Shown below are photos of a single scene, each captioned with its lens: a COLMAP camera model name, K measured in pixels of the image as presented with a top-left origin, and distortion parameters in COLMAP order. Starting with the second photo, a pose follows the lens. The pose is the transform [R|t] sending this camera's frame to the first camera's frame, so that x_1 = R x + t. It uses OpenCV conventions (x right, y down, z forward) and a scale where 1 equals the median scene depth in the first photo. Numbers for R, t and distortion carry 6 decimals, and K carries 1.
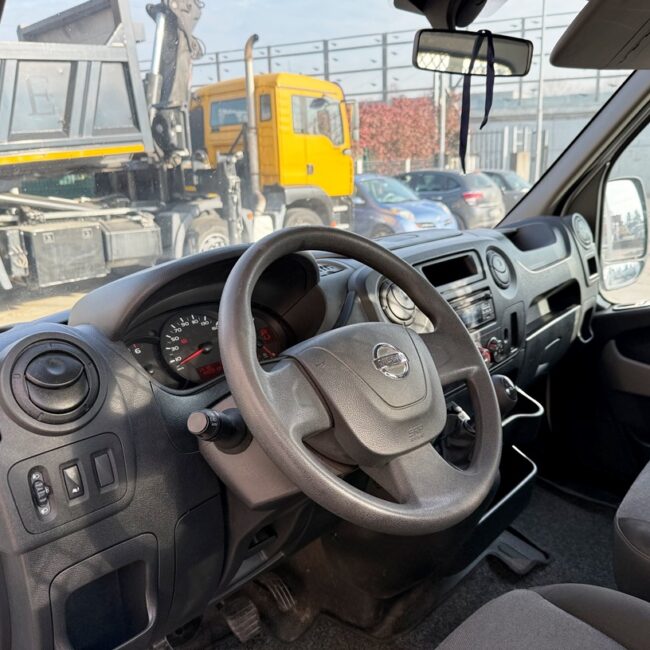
lens RADIAL K [[607.4, 0, 325.0], [0, 607.4, 325.0], [0, 0, 1]] dist [0.002826, -0.010102]
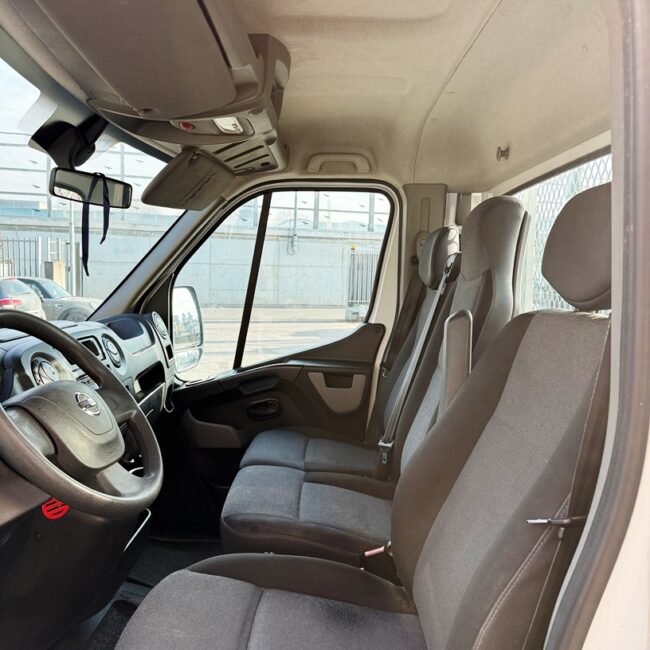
lens RADIAL K [[607.4, 0, 325.0], [0, 607.4, 325.0], [0, 0, 1]] dist [0.002826, -0.010102]
pose [[0.745031, -0.004441, 0.667015, -0.175502], [0.122180, 0.983968, -0.129920, 0.054959], [-0.655744, 0.178290, 0.733630, -0.170739]]
